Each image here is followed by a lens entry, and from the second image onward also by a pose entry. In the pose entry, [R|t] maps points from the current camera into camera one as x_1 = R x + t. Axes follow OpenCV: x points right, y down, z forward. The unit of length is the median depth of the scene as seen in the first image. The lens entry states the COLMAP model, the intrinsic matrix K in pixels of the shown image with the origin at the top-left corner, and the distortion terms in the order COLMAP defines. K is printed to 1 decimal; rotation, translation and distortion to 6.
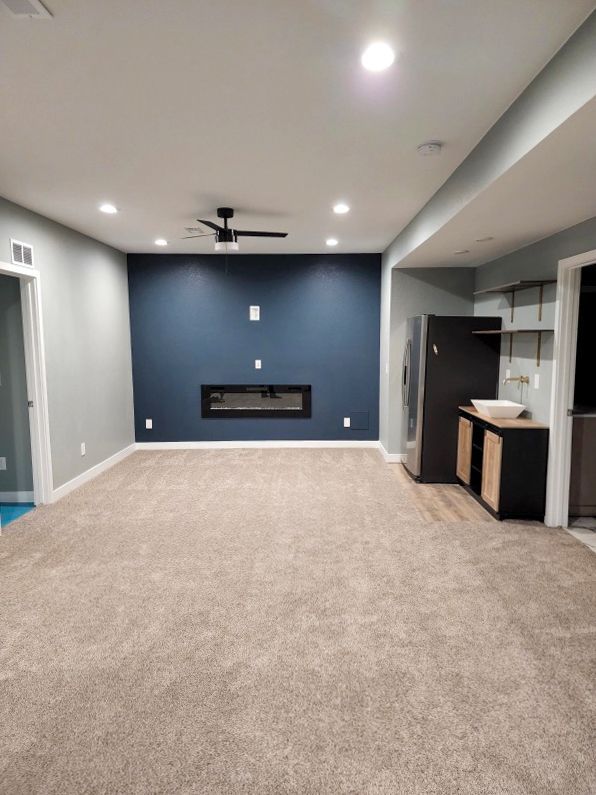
lens RADIAL K [[539.0, 0, 300.3], [0, 539.0, 397.8], [0, 0, 1]] dist [0.040565, -0.021417]
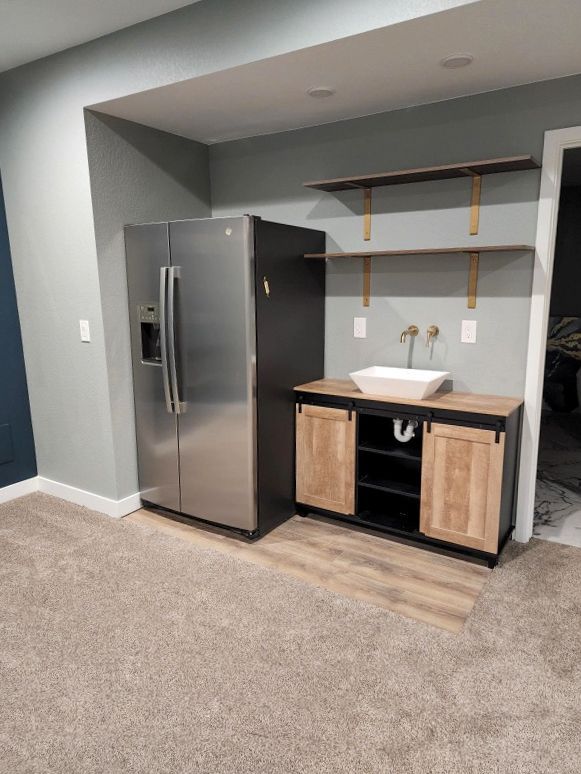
lens RADIAL K [[524.8, 0, 288.4], [0, 524.8, 389.0], [0, 0, 1]] dist [0.040565, -0.021417]
pose [[0.522885, -0.180929, 0.832980, -0.185837], [0.103487, 0.983460, 0.148652, -0.070491], [-0.846098, 0.008475, 0.532960, 0.759184]]
